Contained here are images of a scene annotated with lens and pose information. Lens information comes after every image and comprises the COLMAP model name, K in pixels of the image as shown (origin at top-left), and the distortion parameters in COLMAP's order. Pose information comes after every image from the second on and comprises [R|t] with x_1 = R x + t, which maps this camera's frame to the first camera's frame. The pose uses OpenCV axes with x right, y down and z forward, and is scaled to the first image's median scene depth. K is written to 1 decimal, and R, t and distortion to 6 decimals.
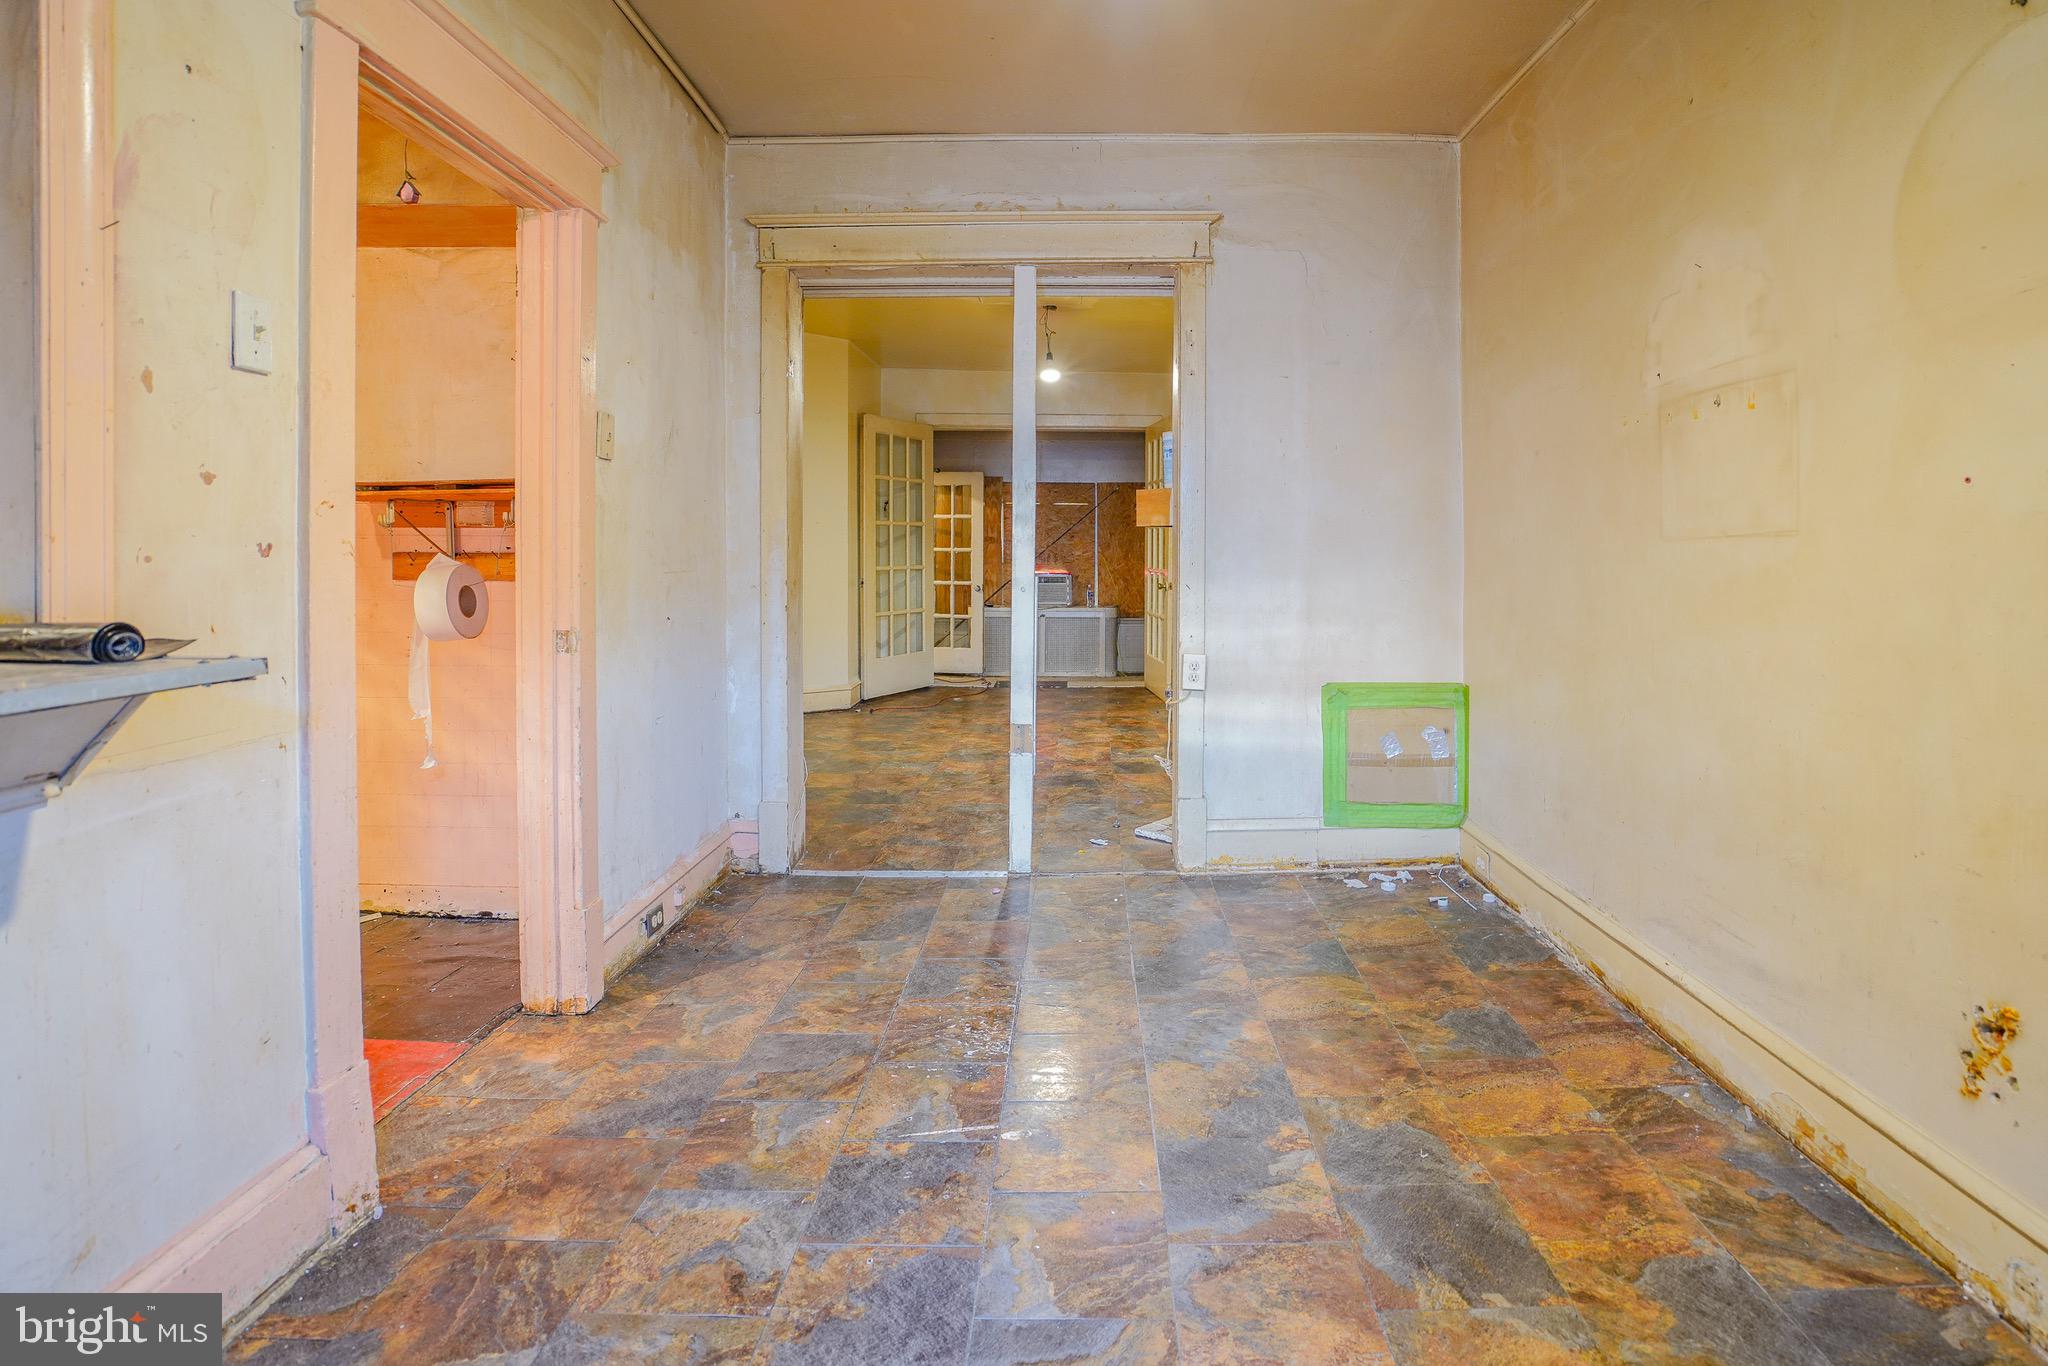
lens RADIAL K [[994.8, 0, 1067.0], [0, 994.8, 632.3], [0, 0, 1]] dist [-0.061965, 0.024241]
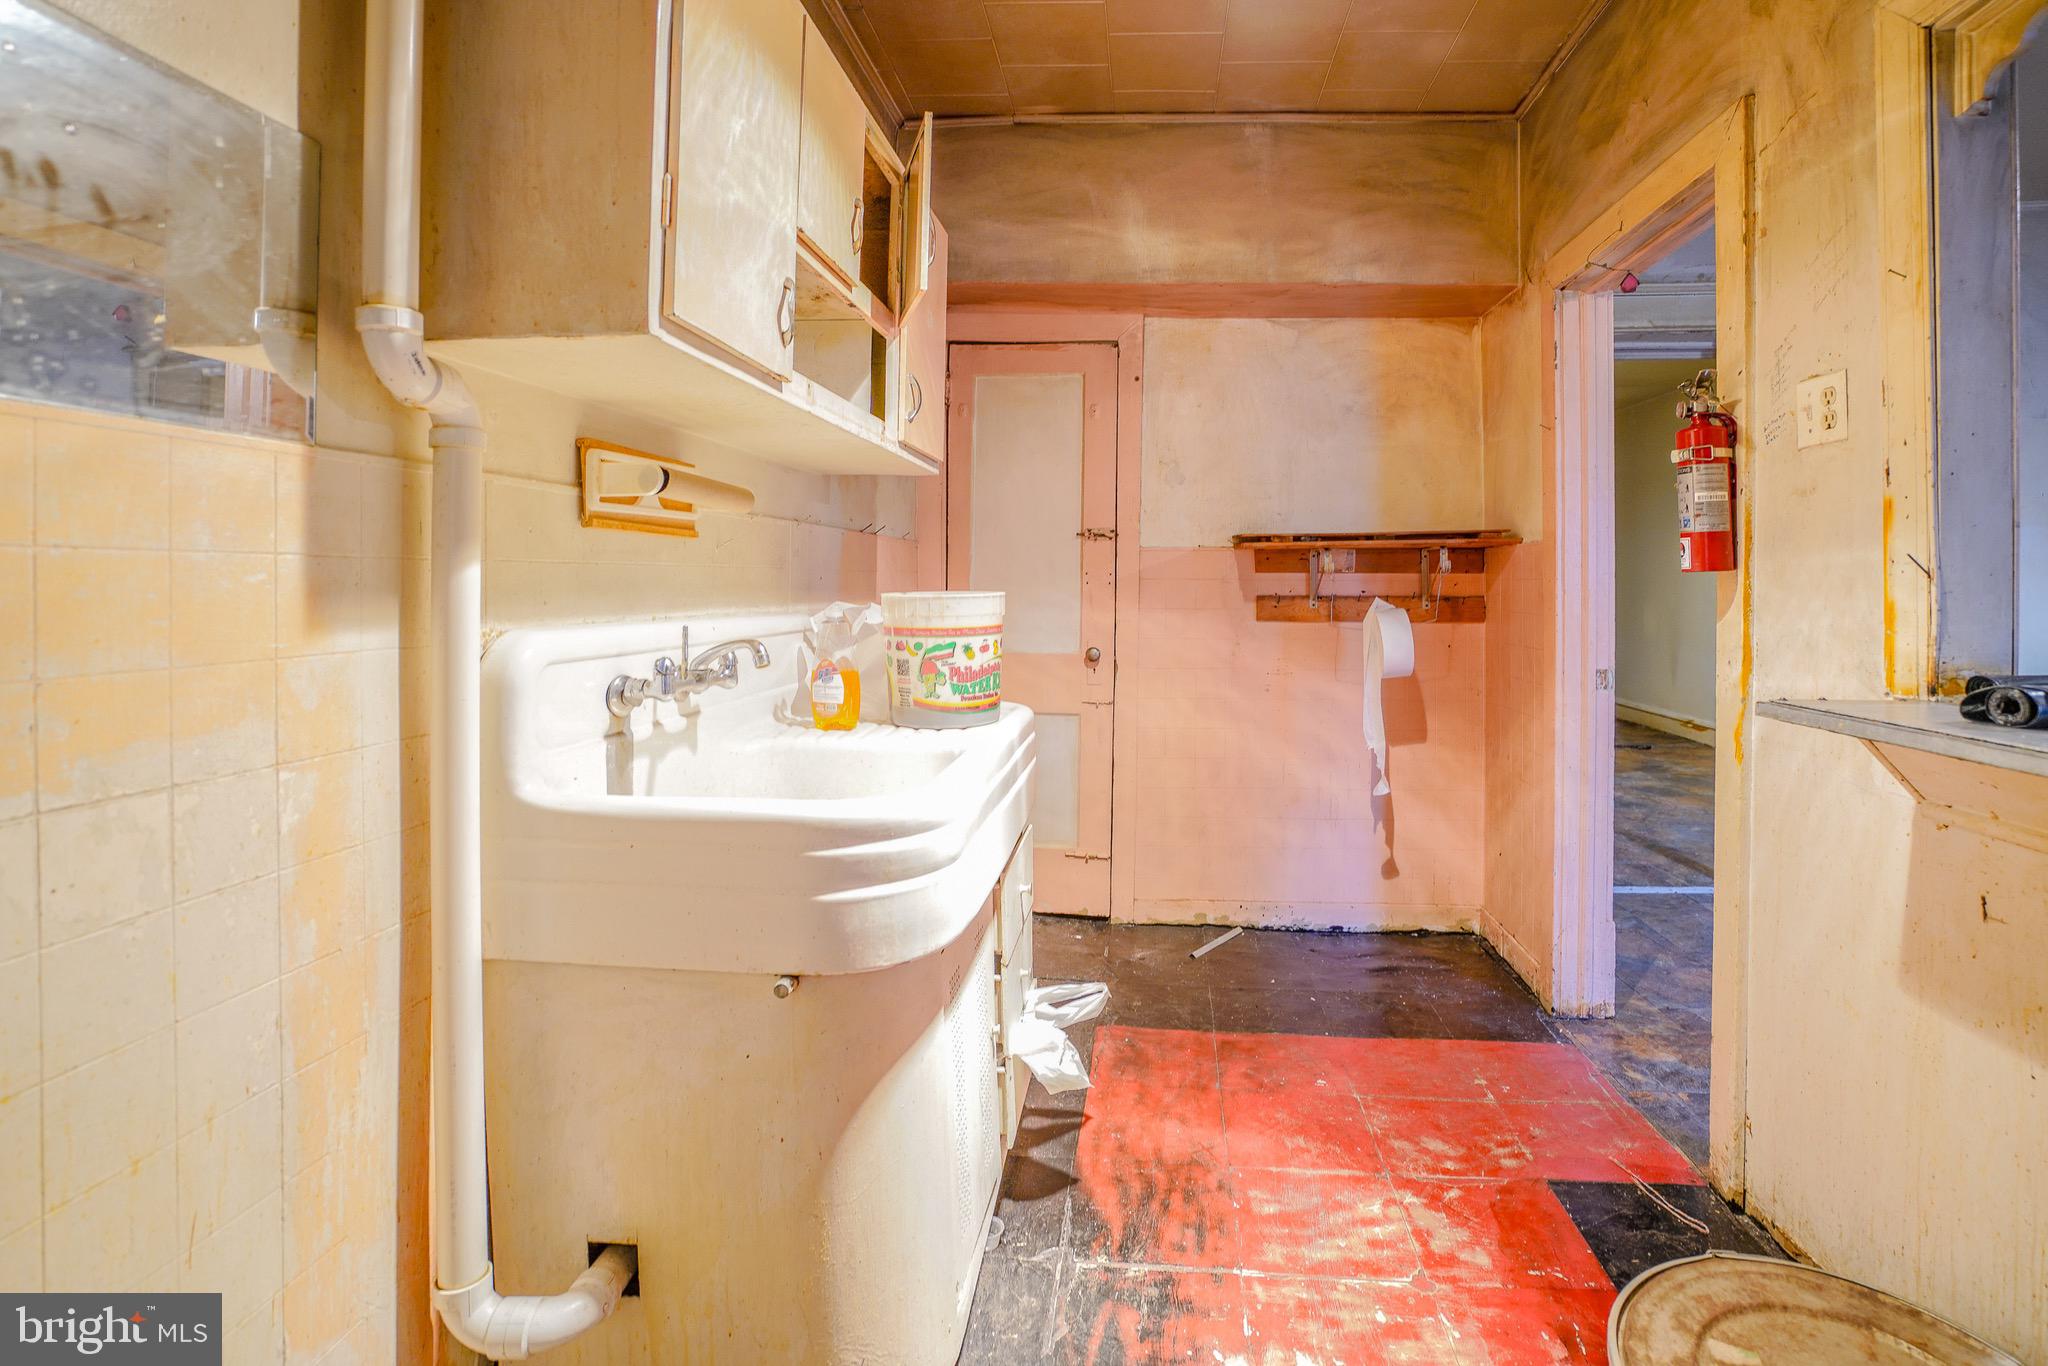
lens RADIAL K [[968.1, 0, 1018.0], [0, 968.1, 673.0], [0, 0, 1]] dist [-0.060456, 0.021738]
pose [[0.996386, 0.002393, -0.084902, -0.904283], [-0.001016, 0.999867, 0.016263, -0.013896], [0.084929, -0.016118, 0.996257, -0.100344]]
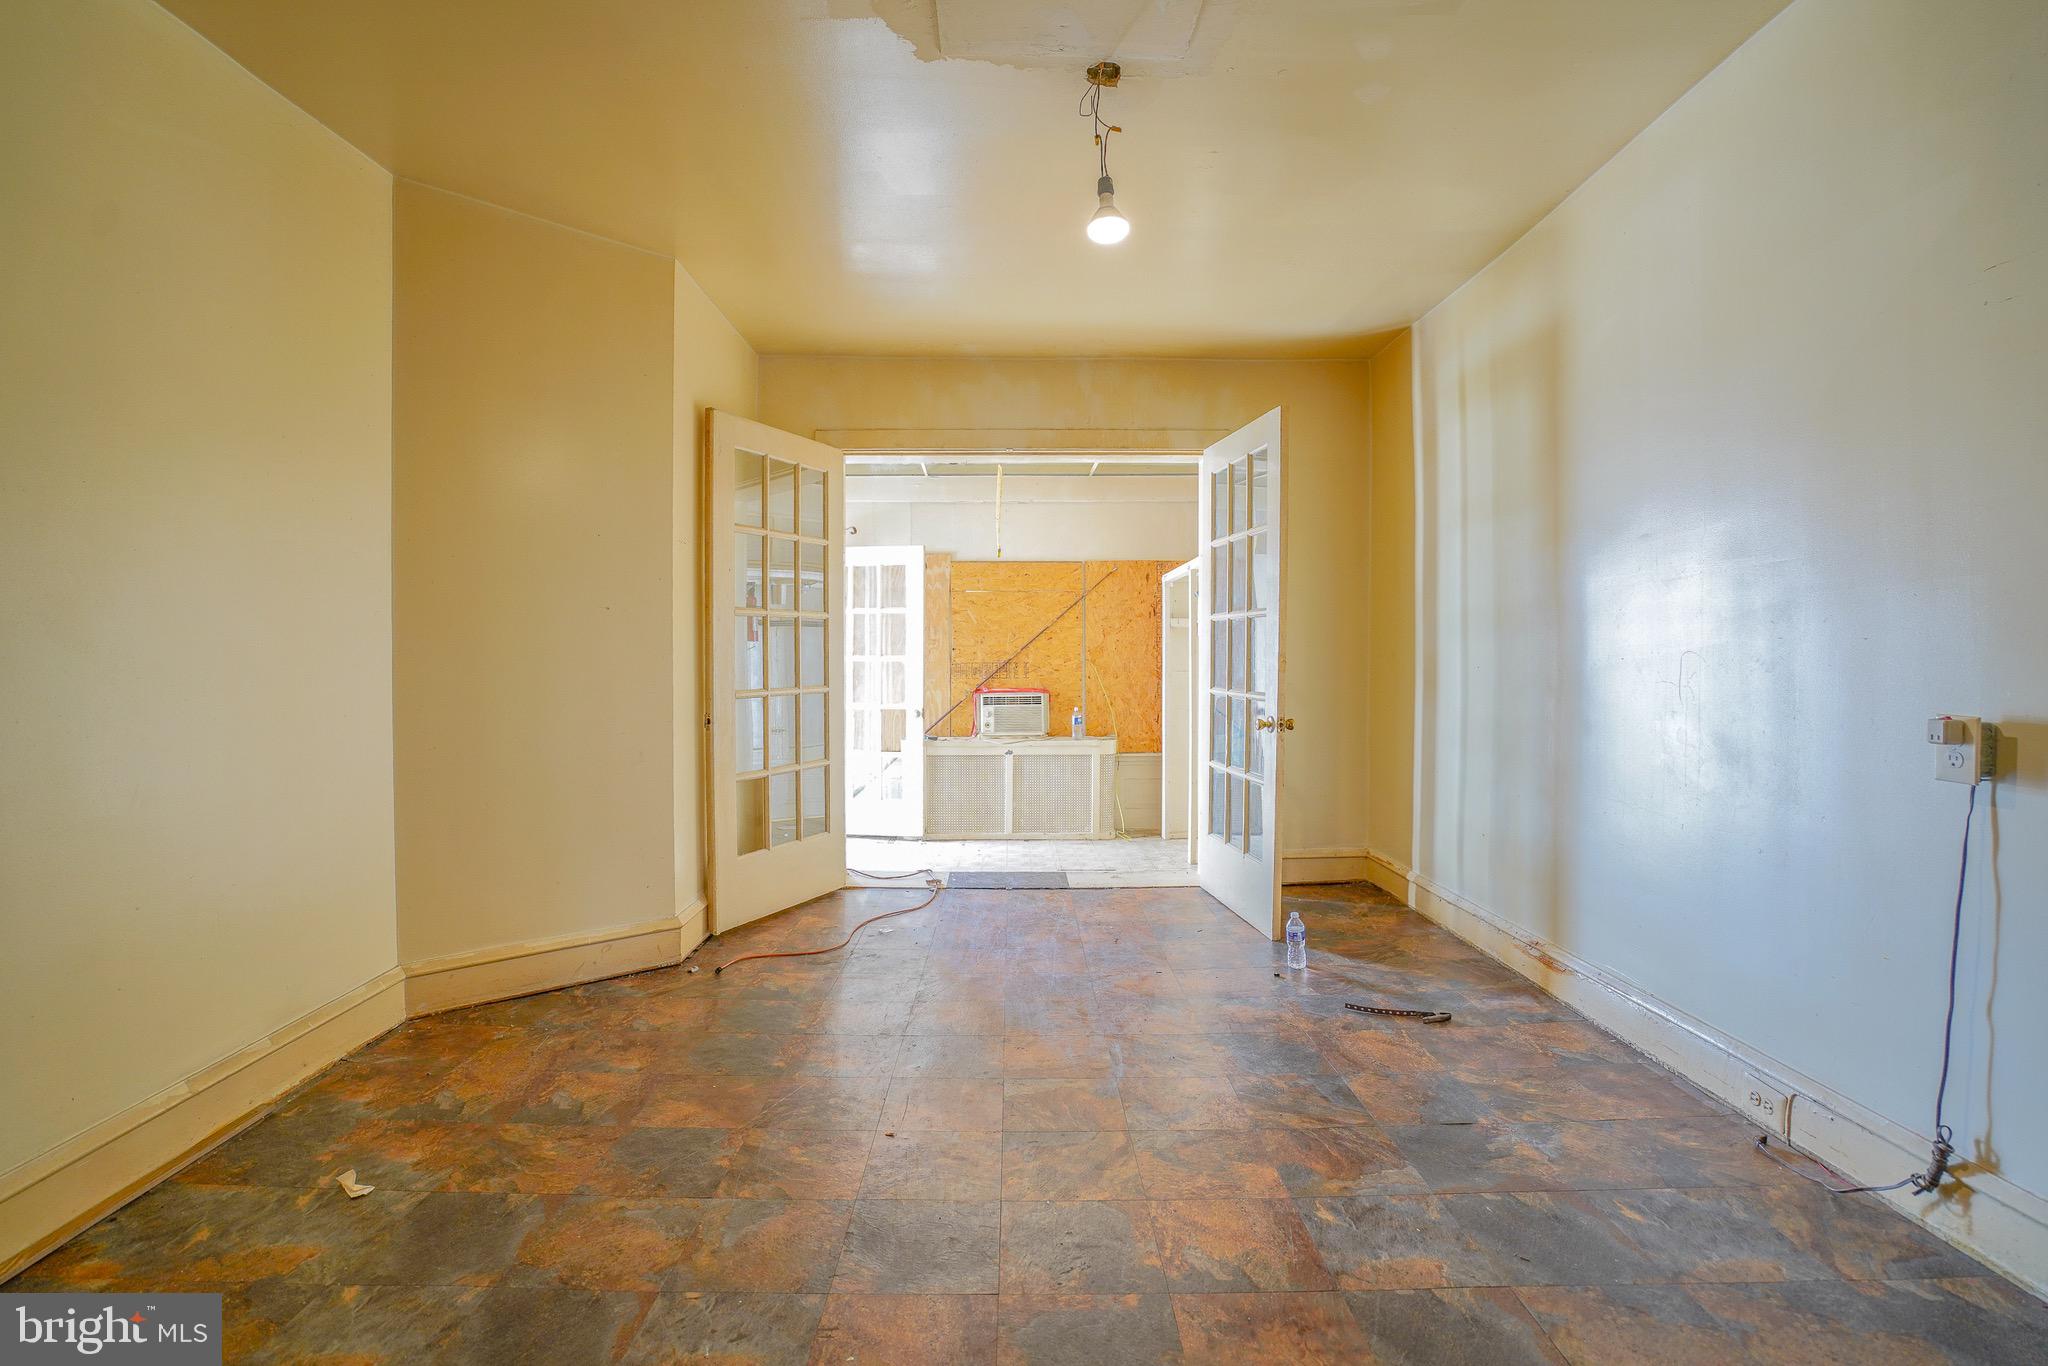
lens RADIAL K [[968.1, 0, 1018.0], [0, 968.1, 673.0], [0, 0, 1]] dist [-0.060456, 0.021738]
pose [[0.999640, -0.006015, 0.026134, -0.136496], [0.007710, 0.997839, -0.065258, -0.108470], [-0.025685, 0.065436, 0.997526, 1.251989]]
